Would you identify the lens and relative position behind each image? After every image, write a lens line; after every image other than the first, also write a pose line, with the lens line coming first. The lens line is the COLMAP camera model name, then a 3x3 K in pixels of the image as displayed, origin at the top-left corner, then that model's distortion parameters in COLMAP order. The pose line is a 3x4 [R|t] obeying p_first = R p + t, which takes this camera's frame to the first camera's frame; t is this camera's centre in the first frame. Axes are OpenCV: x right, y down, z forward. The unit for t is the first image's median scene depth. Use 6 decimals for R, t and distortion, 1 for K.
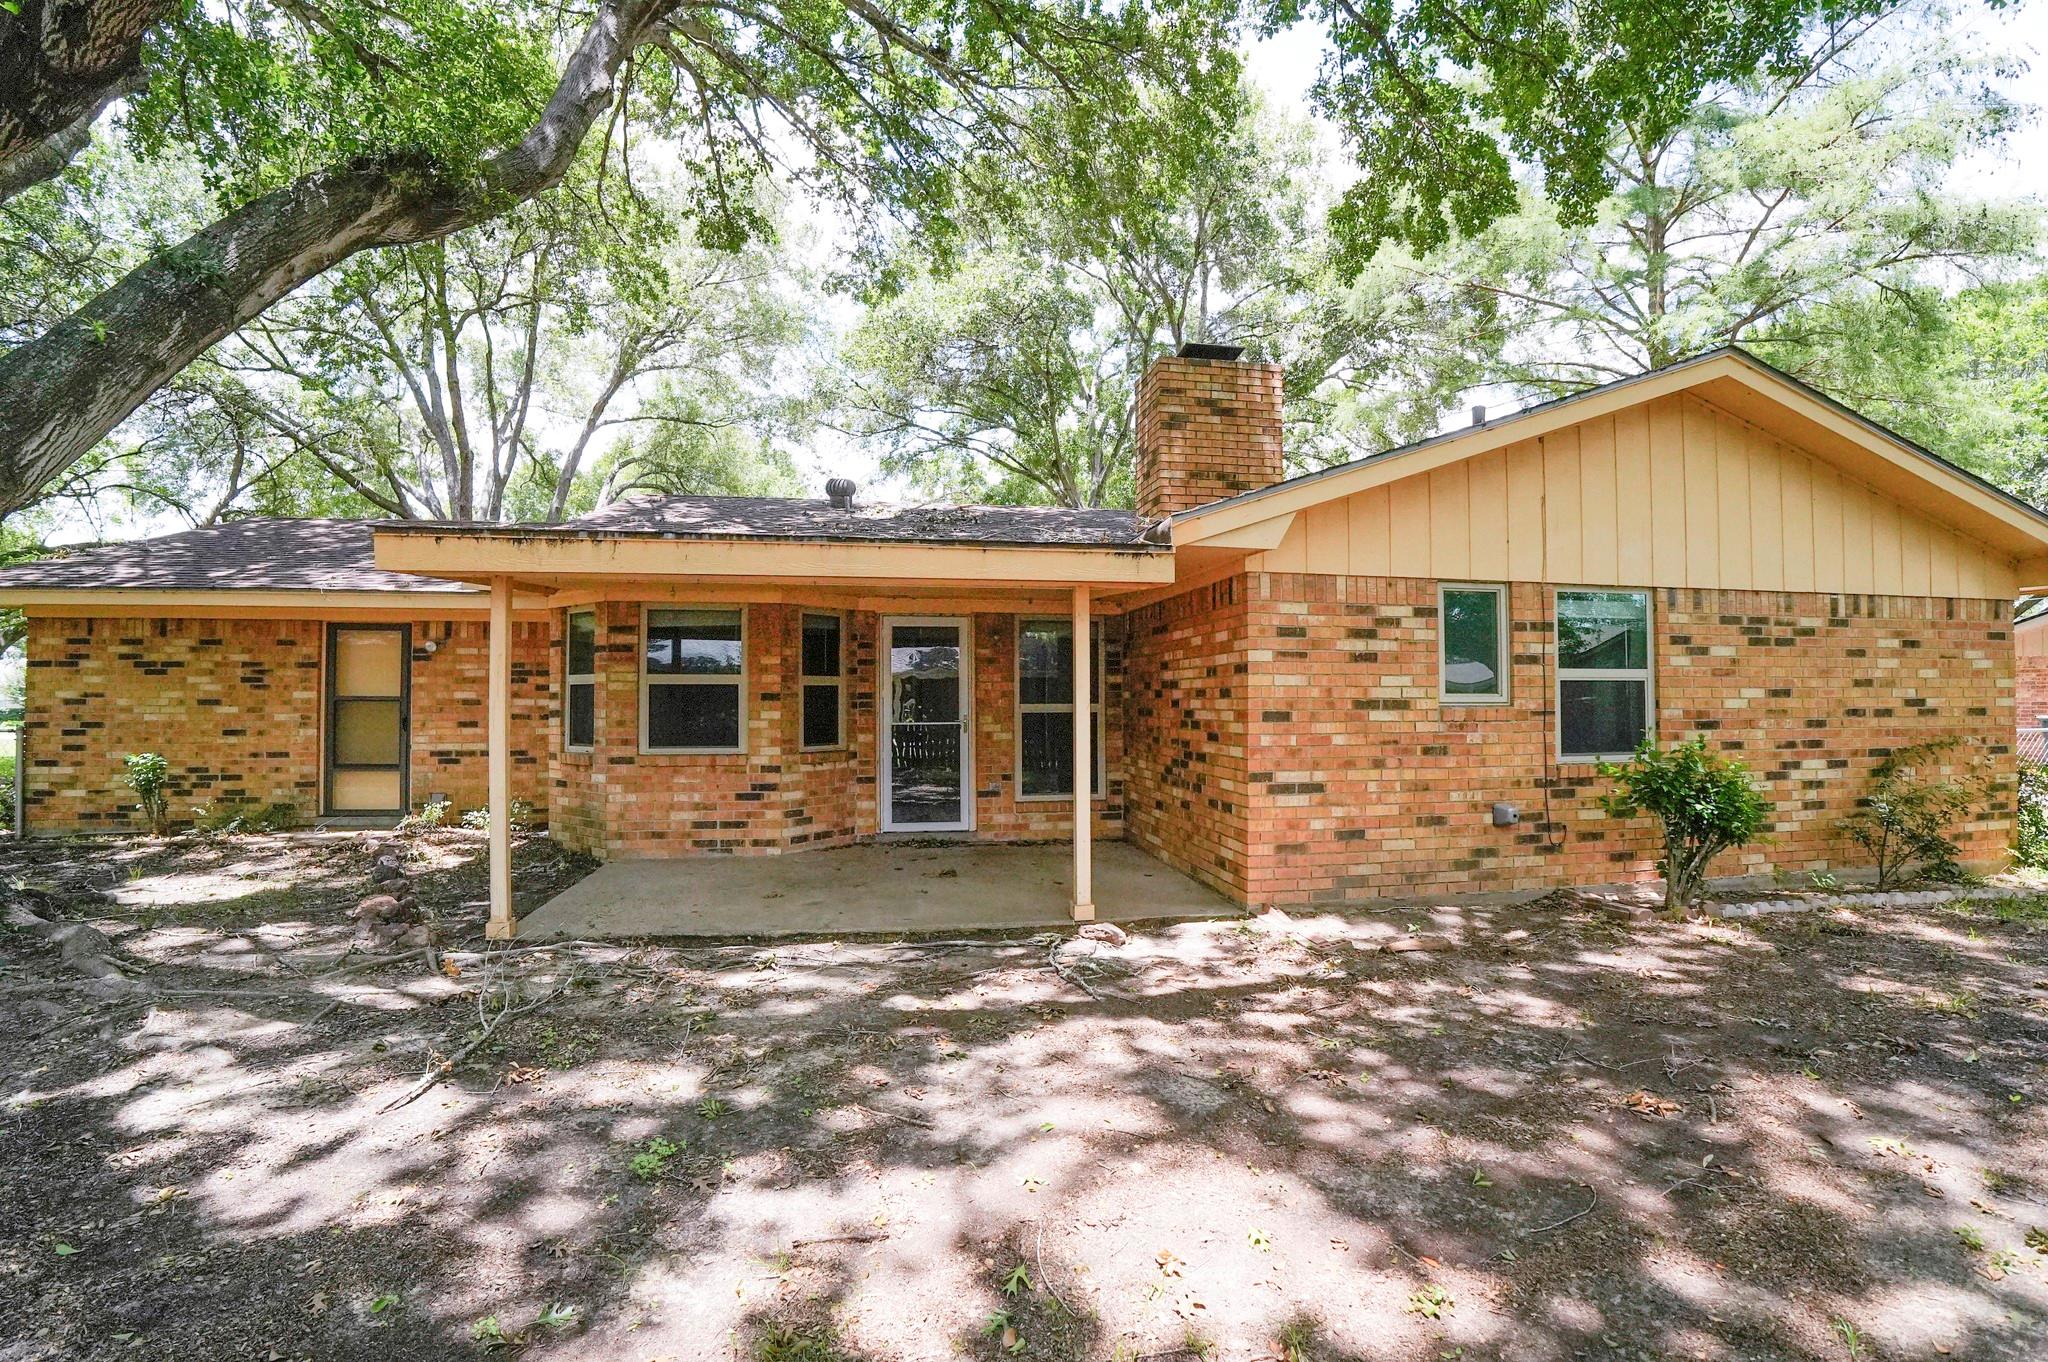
lens RADIAL K [[921.7, 0, 1016.8], [0, 921.7, 686.3], [0, 0, 1]] dist [-0.047458, 0.005940]
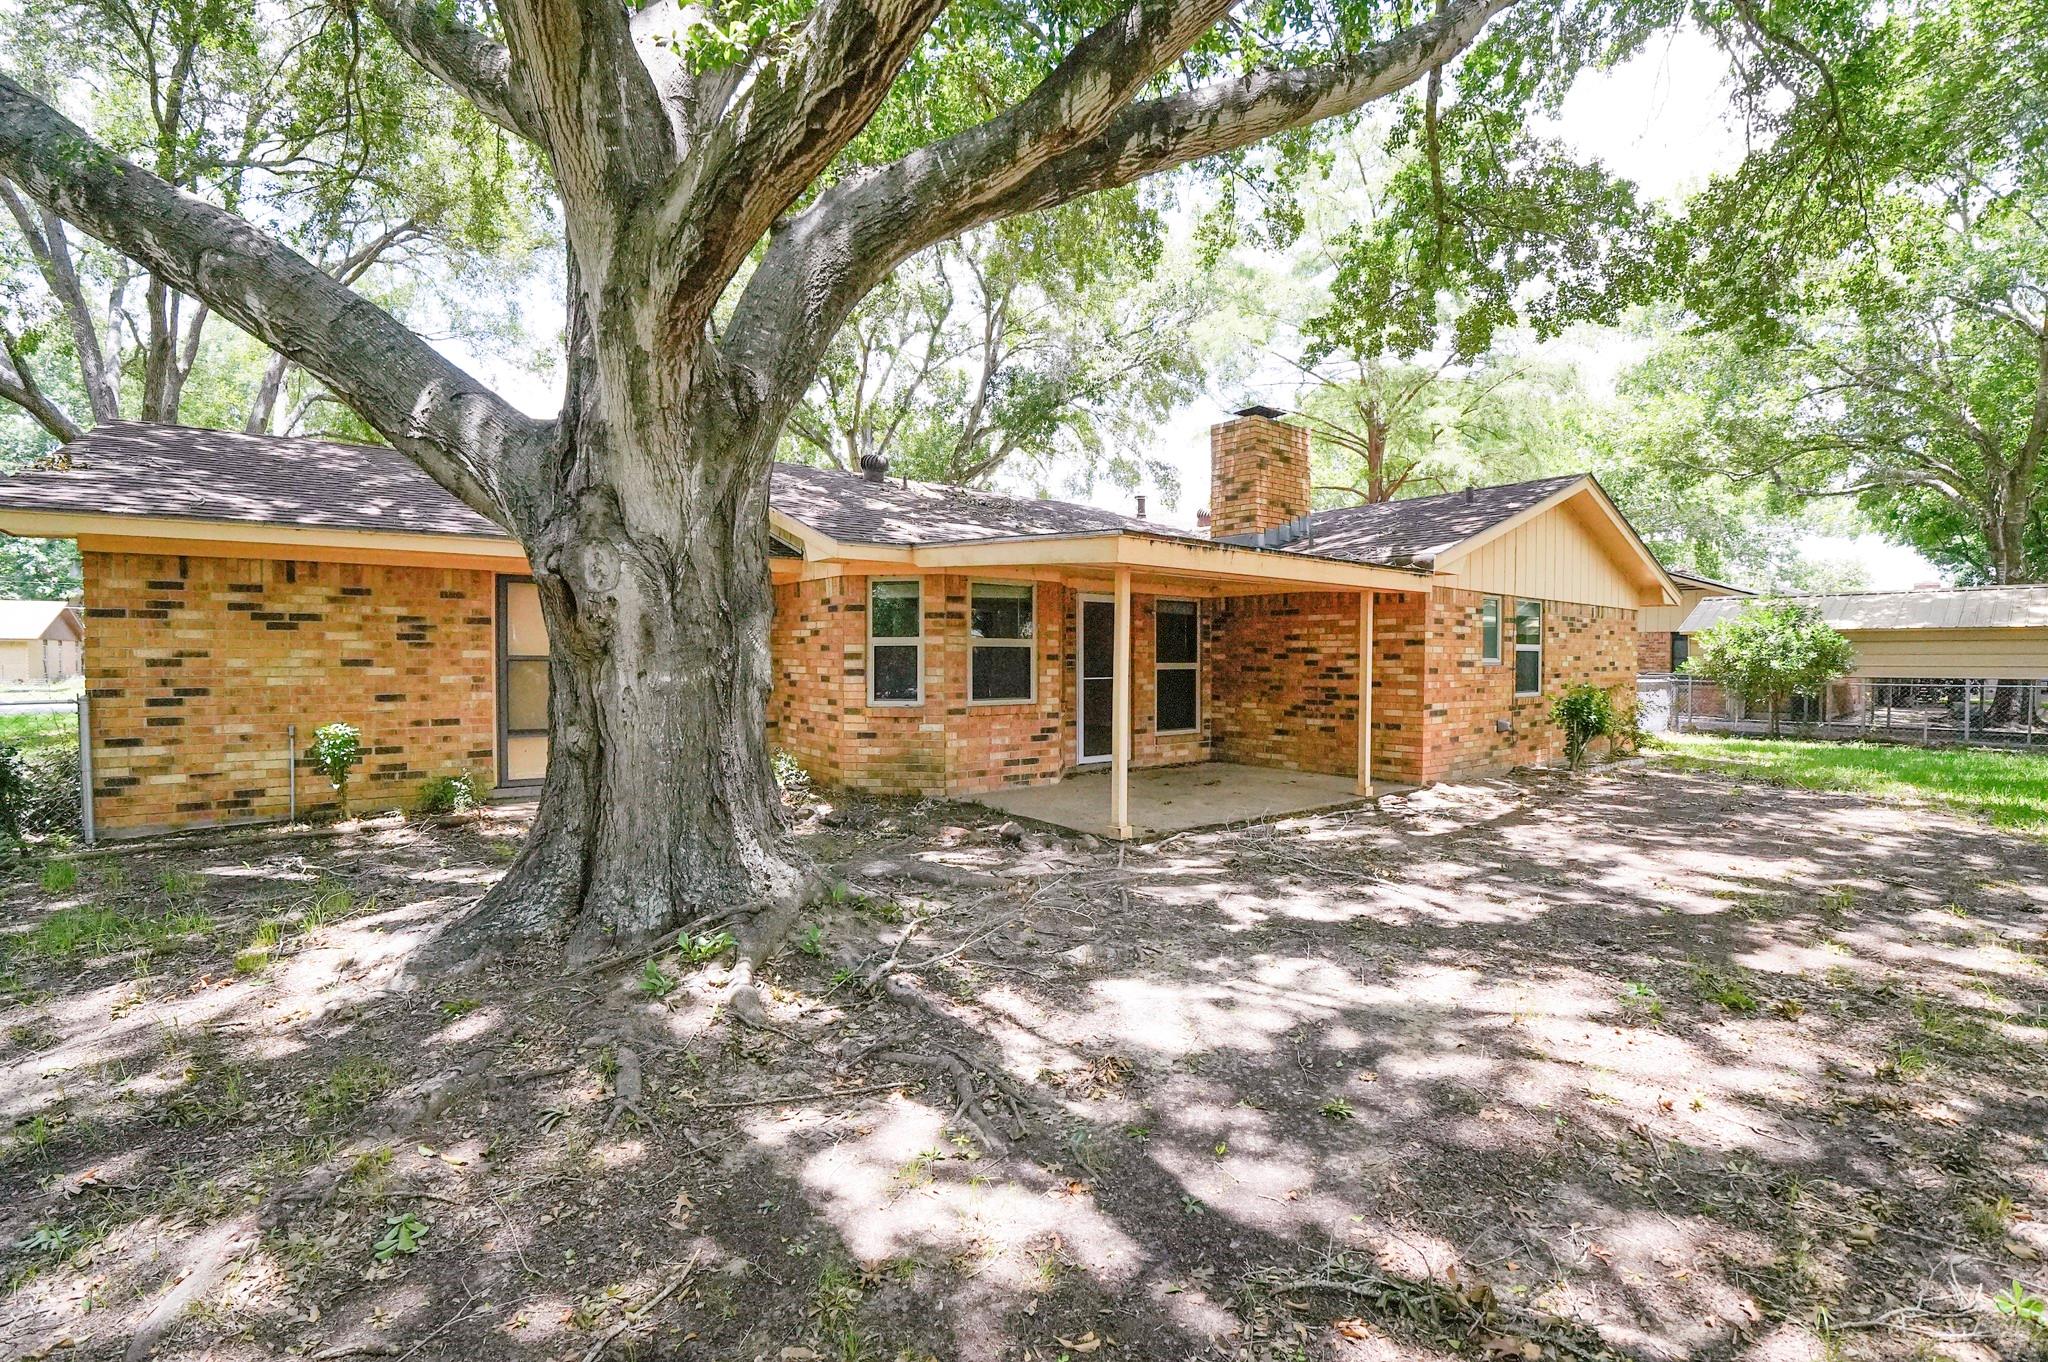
lens RADIAL K [[921.7, 0, 1037.9], [0, 921.7, 692.4], [0, 0, 1]] dist [-0.047458, 0.005940]
pose [[0.868710, -0.015808, 0.495068, -1.130270], [-0.009370, 0.998787, 0.048333, -0.001926], [-0.495232, -0.046626, 0.867509, -0.095313]]
